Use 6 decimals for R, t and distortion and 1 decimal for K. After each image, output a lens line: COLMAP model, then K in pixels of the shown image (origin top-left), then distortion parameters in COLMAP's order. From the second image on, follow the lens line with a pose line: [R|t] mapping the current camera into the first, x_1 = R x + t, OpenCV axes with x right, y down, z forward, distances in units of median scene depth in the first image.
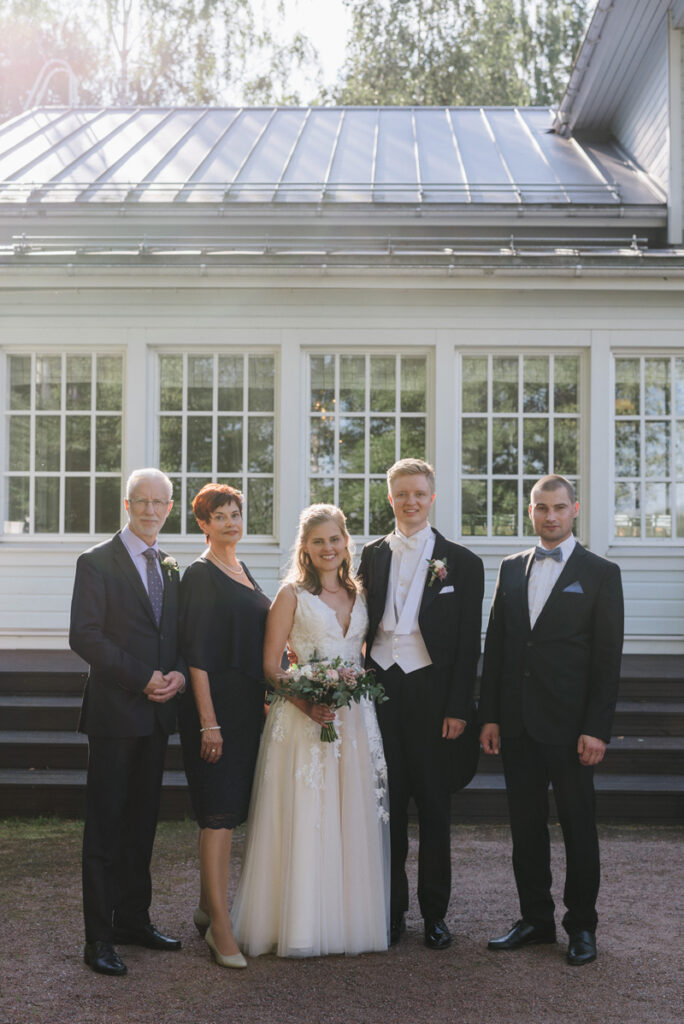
lens RADIAL K [[1668.0, 0, 342.0], [0, 1668.0, 512.0], [0, 0, 1]] dist [-0.012035, 0.016699]
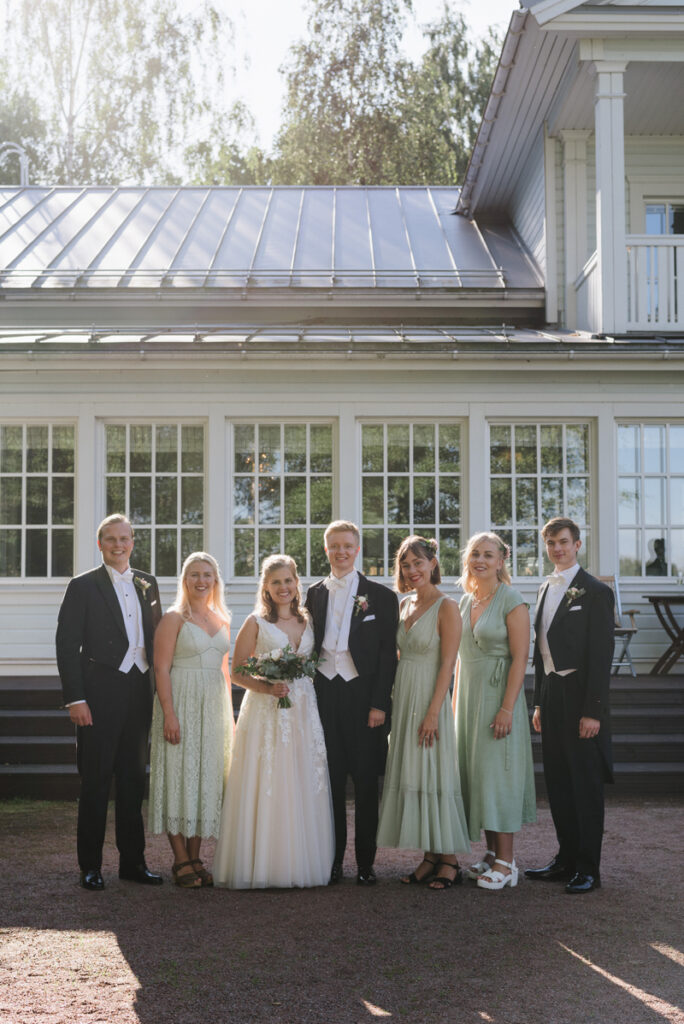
lens RADIAL K [[1701.9, 0, 342.0], [0, 1701.9, 512.0], [0, 0, 1]] dist [-0.037353, 0.007614]
pose [[0.999561, -0.008239, 0.028477, 0.018704], [0.008891, 0.999700, -0.022844, -0.003171], [-0.028280, 0.023087, 0.999333, -0.169488]]
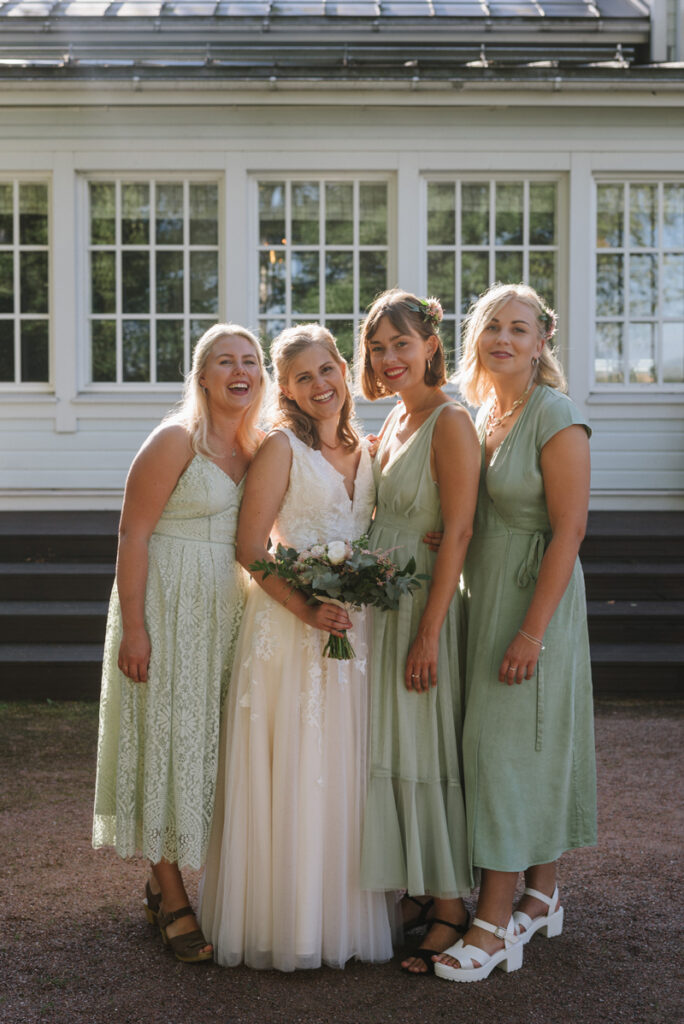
lens RADIAL K [[1721.4, 0, 342.0], [0, 1721.4, 512.0], [0, 0, 1]] dist [-0.031786, -0.018125]
pose [[0.999541, -0.008648, 0.029023, -0.001882], [0.006255, 0.996650, 0.081548, 0.006390], [-0.029631, -0.081329, 0.996247, 0.052114]]
